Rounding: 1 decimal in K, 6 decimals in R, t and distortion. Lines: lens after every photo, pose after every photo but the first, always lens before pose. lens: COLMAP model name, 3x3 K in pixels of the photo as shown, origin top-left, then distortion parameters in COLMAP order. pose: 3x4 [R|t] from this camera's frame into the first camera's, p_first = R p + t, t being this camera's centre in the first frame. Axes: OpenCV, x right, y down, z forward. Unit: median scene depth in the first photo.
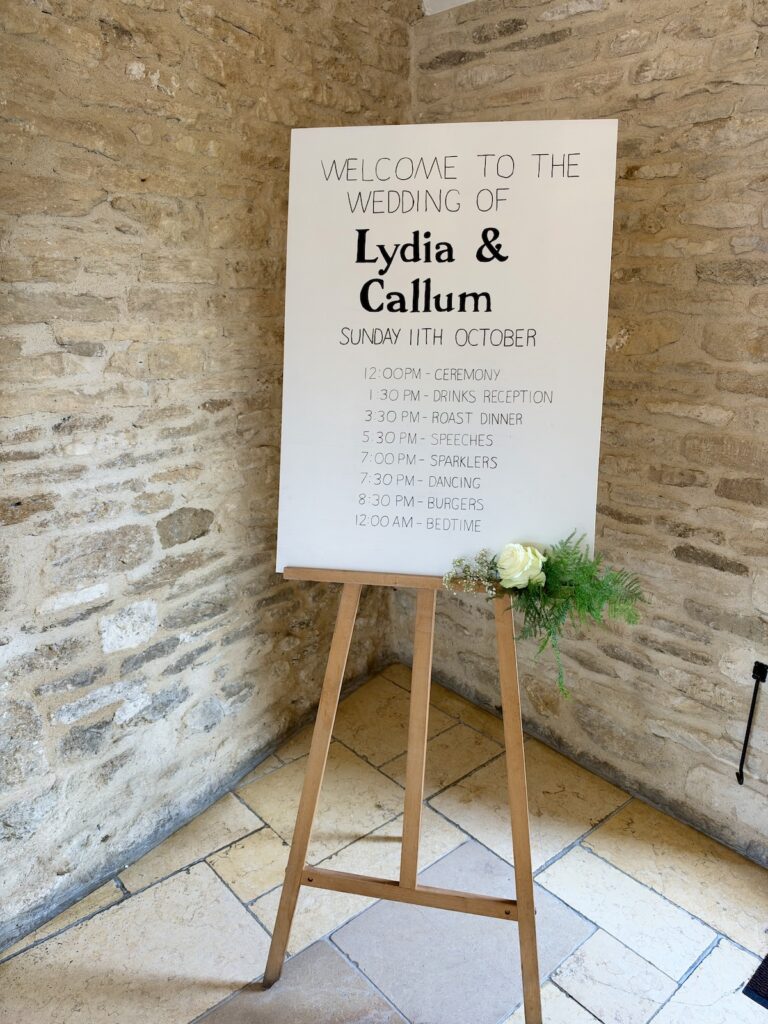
lens RADIAL K [[745.9, 0, 383.0], [0, 745.9, 509.7], [0, 0, 1]] dist [0.001313, -0.001442]
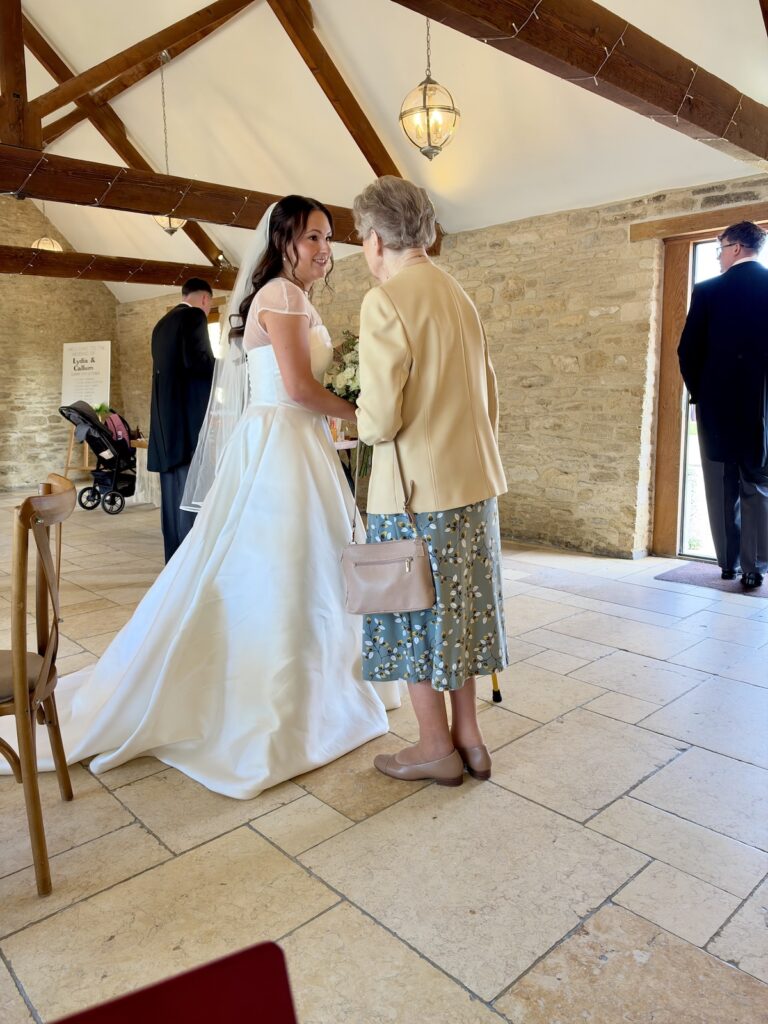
lens RADIAL K [[745.9, 0, 383.4], [0, 745.9, 512.5], [0, 0, 1]] dist [0.001313, -0.001442]
pose [[0.998714, -0.046626, 0.019887, 1.875724], [0.048628, 0.992035, -0.116200, 1.397071], [-0.014310, 0.117017, 0.993027, -4.043757]]
